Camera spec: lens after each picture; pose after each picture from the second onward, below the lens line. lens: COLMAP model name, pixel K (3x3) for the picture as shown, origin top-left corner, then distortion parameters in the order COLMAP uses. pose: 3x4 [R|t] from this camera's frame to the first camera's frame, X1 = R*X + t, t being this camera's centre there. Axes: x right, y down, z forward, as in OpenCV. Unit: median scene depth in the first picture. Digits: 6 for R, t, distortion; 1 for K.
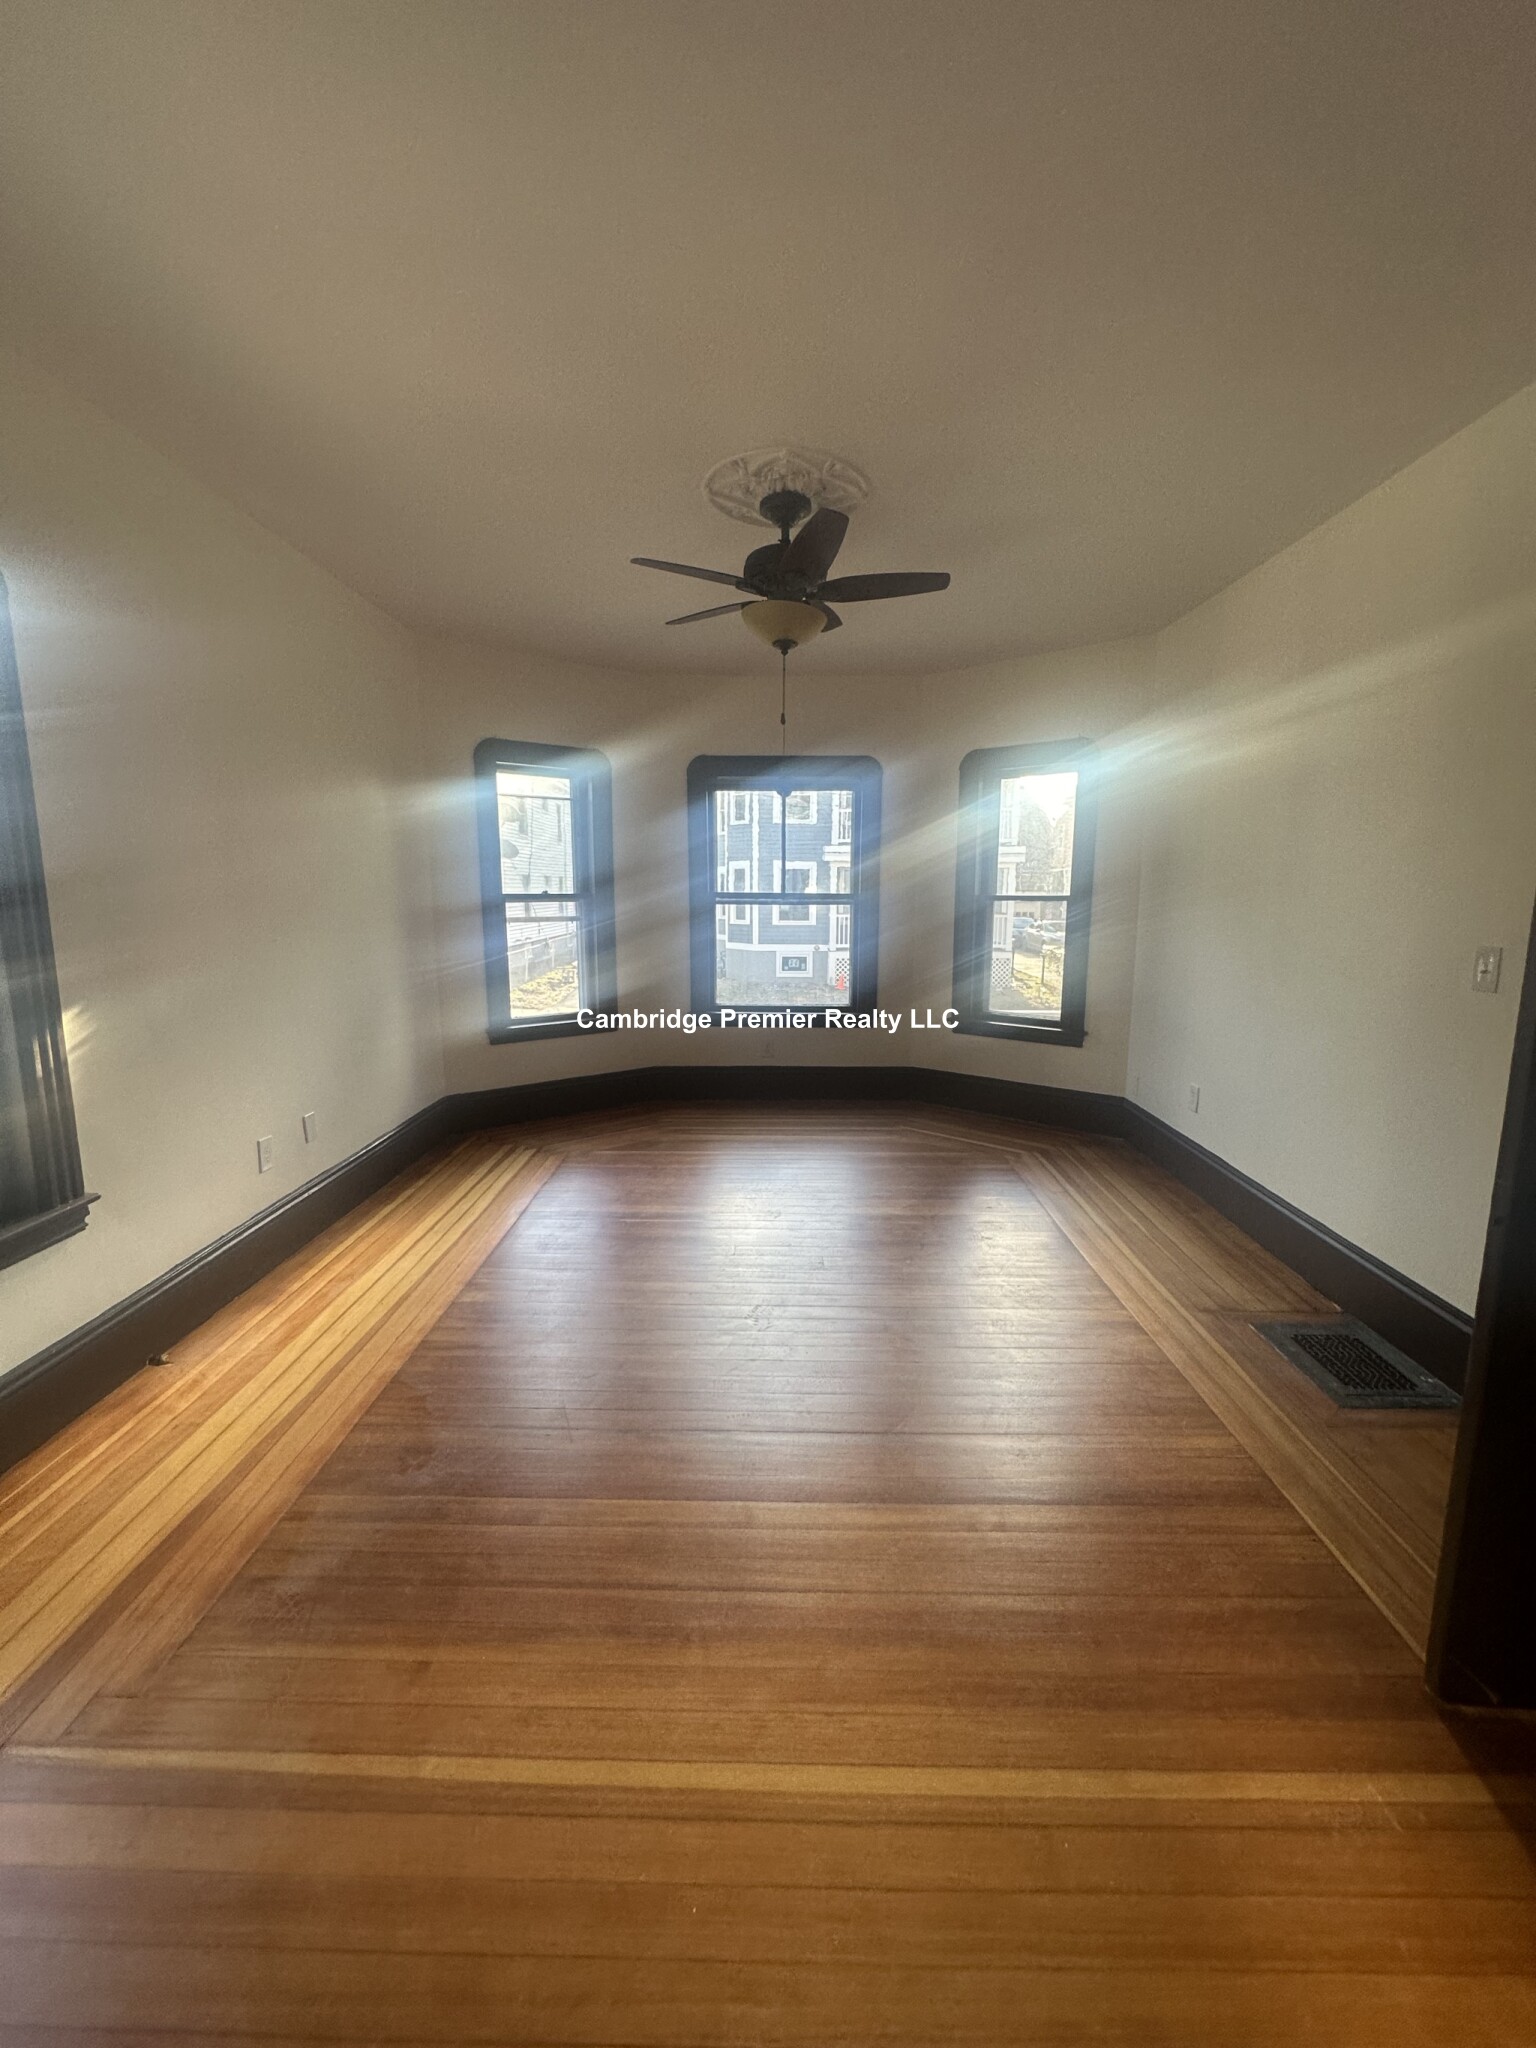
lens RADIAL K [[811.3, 0, 765.6], [0, 811.3, 1021.4], [0, 0, 1]] dist [-0.001091, 0.000097]
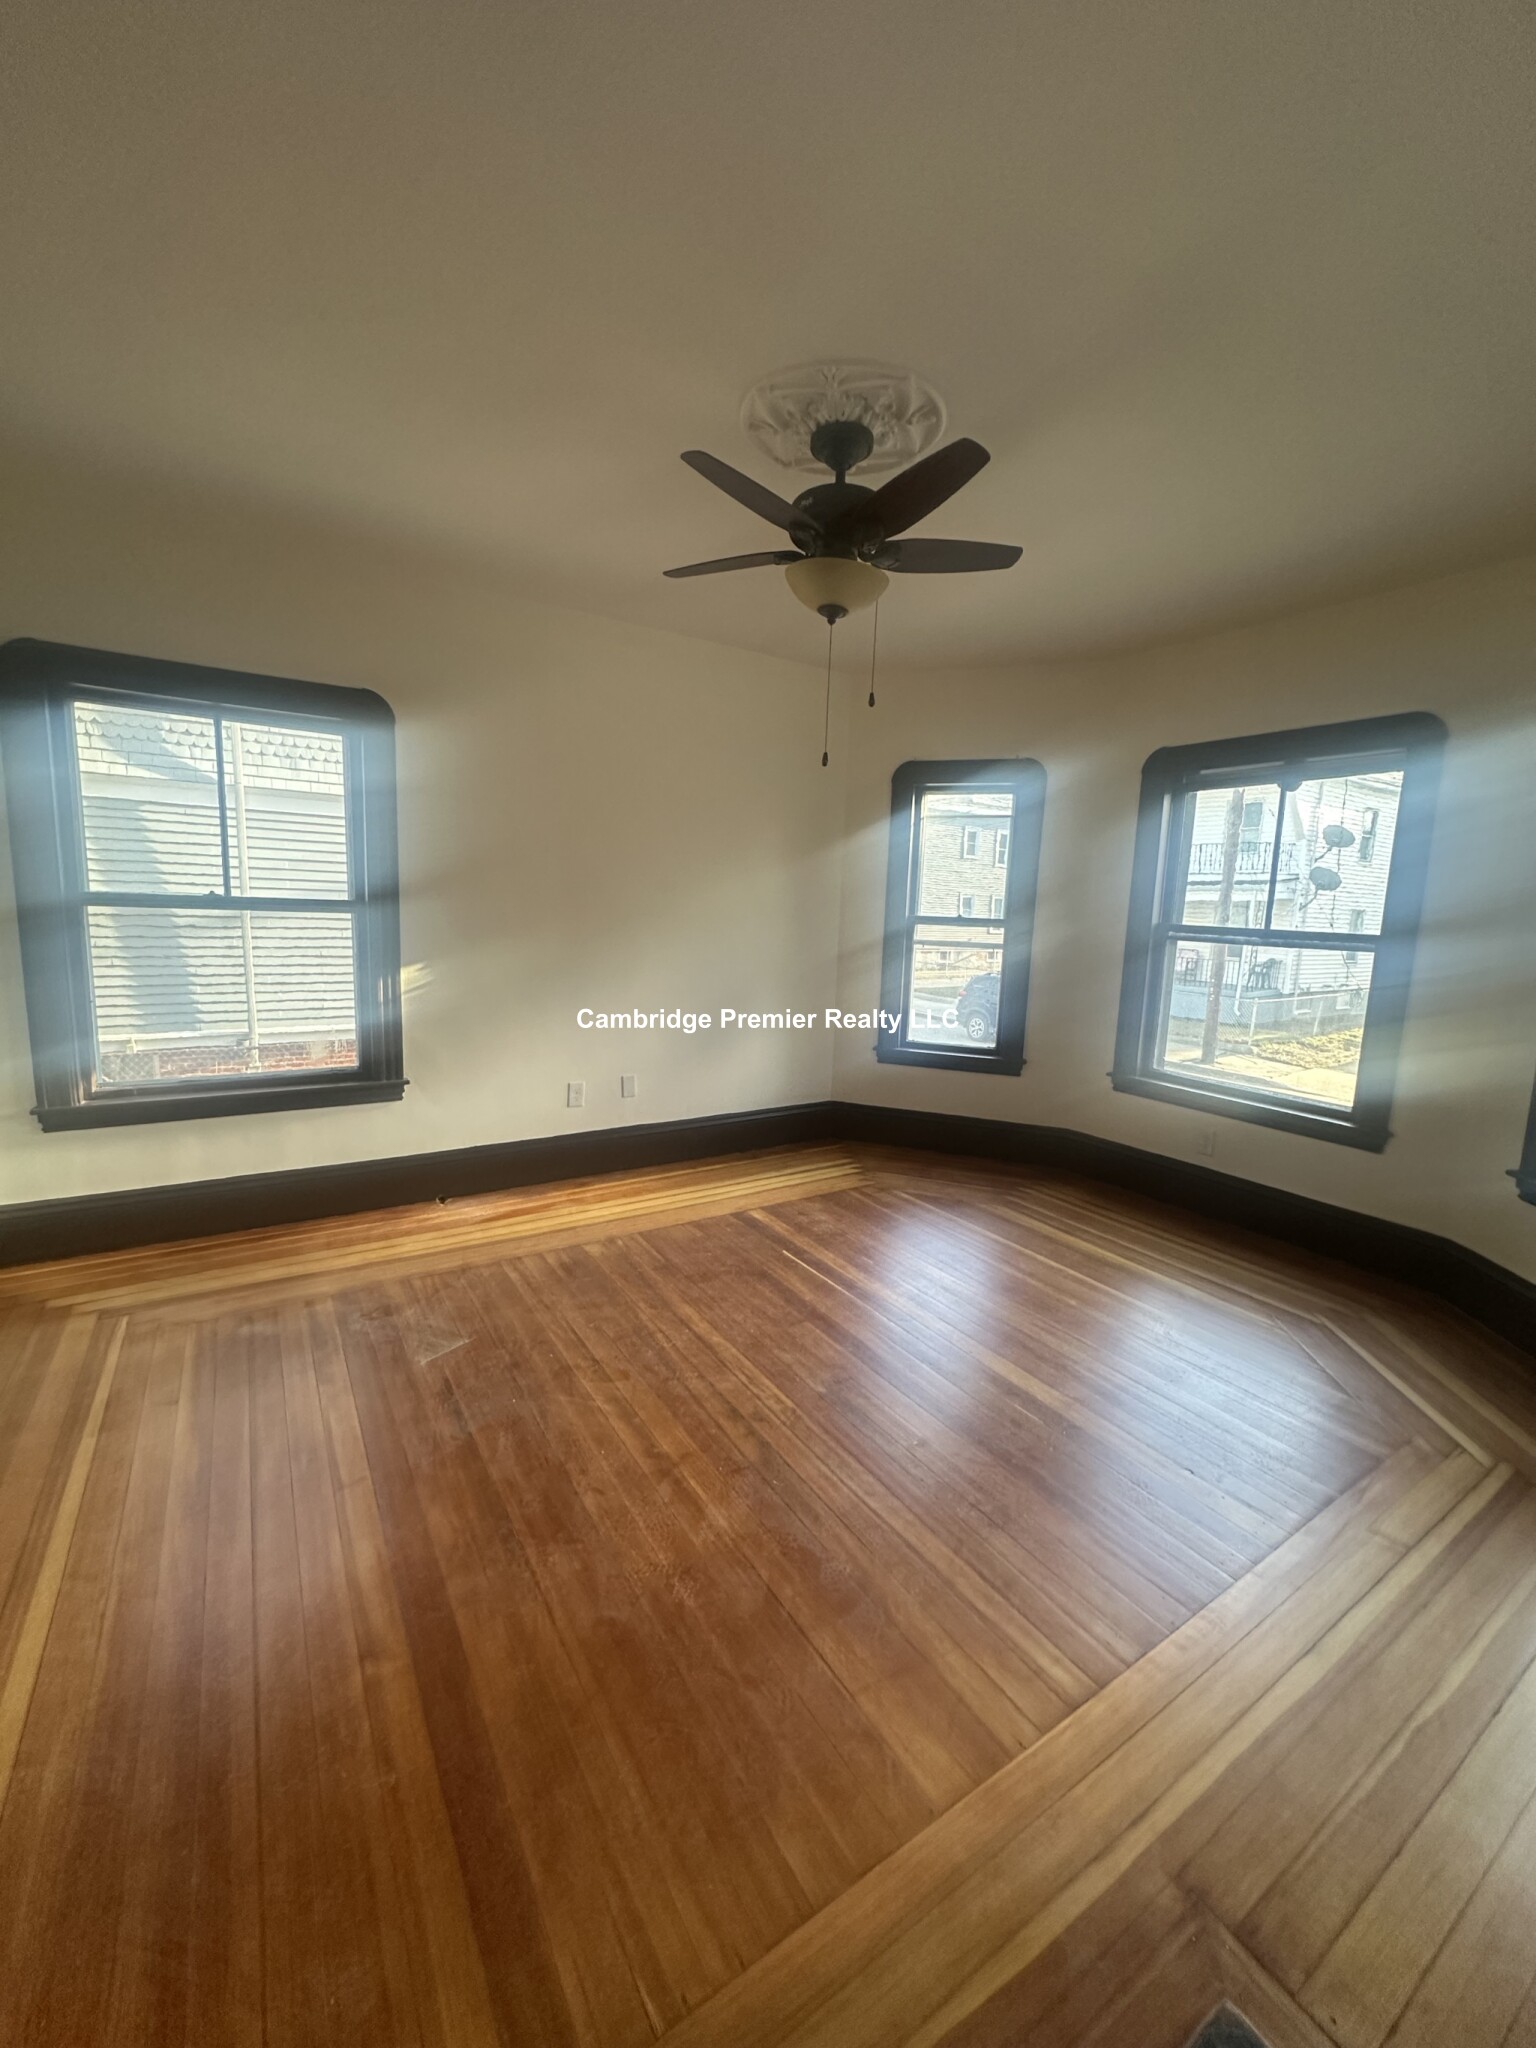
lens RADIAL K [[811.3, 0, 765.6], [0, 811.3, 1021.4], [0, 0, 1]] dist [-0.001091, 0.000097]
pose [[0.559283, 0.139741, -0.817114, 0.634986], [-0.171707, 0.983841, 0.050727, -0.076558], [0.810999, 0.111933, 0.574240, 0.461372]]
